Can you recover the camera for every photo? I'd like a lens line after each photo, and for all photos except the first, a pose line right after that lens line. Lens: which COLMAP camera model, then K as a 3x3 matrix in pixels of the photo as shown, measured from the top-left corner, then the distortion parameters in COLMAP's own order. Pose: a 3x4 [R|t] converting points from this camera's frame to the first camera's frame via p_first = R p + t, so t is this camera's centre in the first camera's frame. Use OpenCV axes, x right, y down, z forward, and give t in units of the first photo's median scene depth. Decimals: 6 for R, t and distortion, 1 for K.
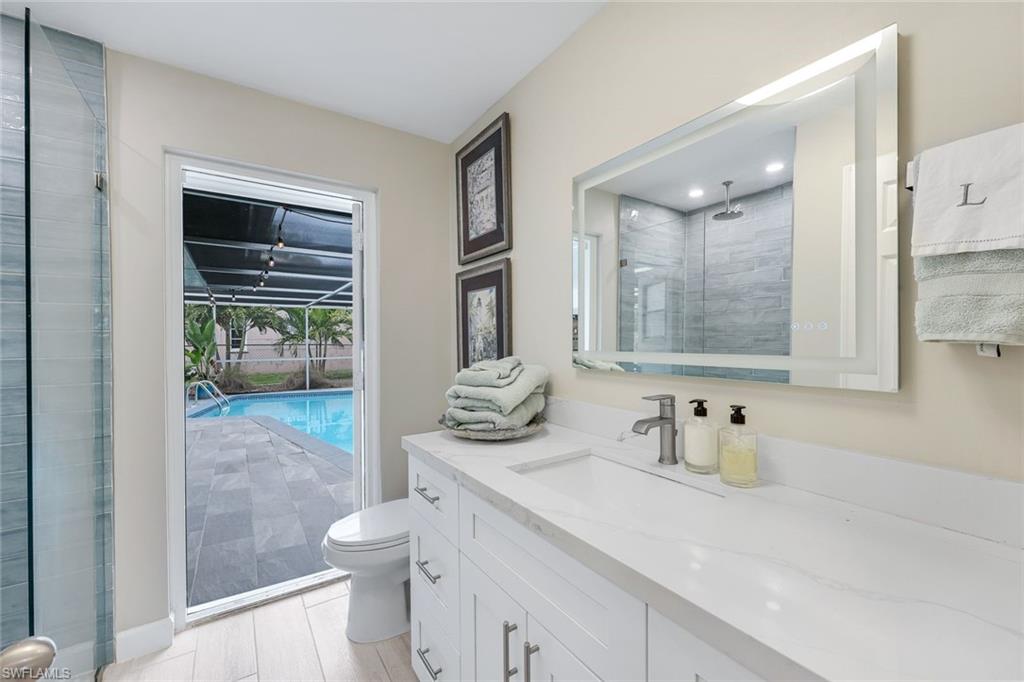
lens RADIAL K [[415.0, 0, 510.8], [0, 415.0, 342.8], [0, 0, 1]] dist [-0.000563, -0.000146]
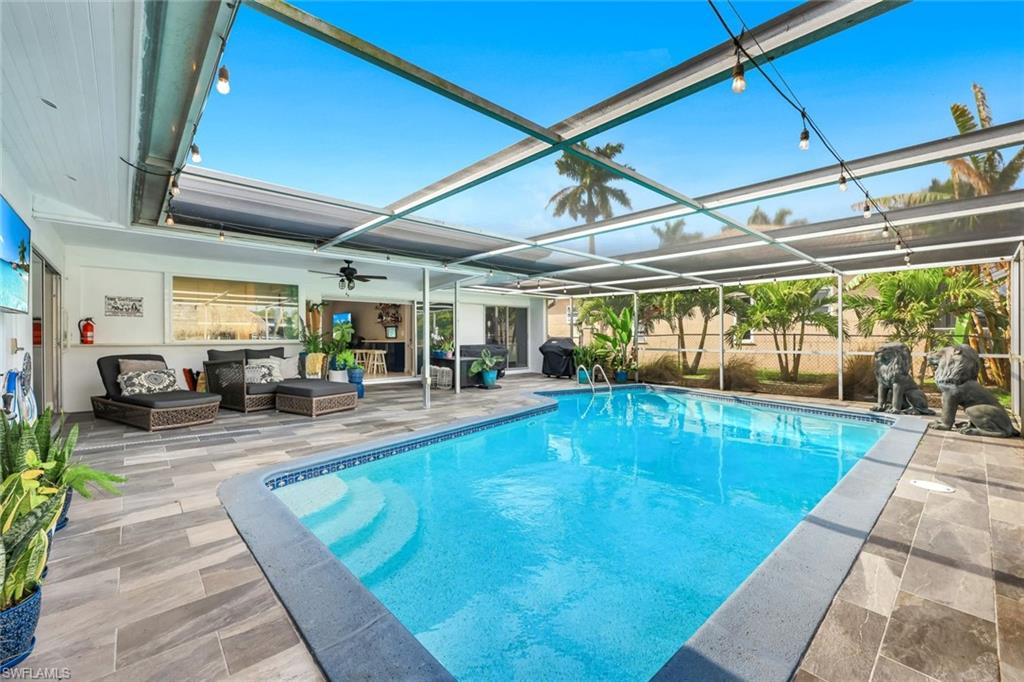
lens RADIAL K [[423.1, 0, 512.0], [0, 423.1, 341.0], [0, 0, 1]] dist [0.002396, 0.000294]
pose [[0.152151, 0.014725, -0.988248, 0.256507], [-0.010288, 0.999858, 0.013314, 0.013398], [0.988304, 0.008141, 0.152281, 0.506711]]
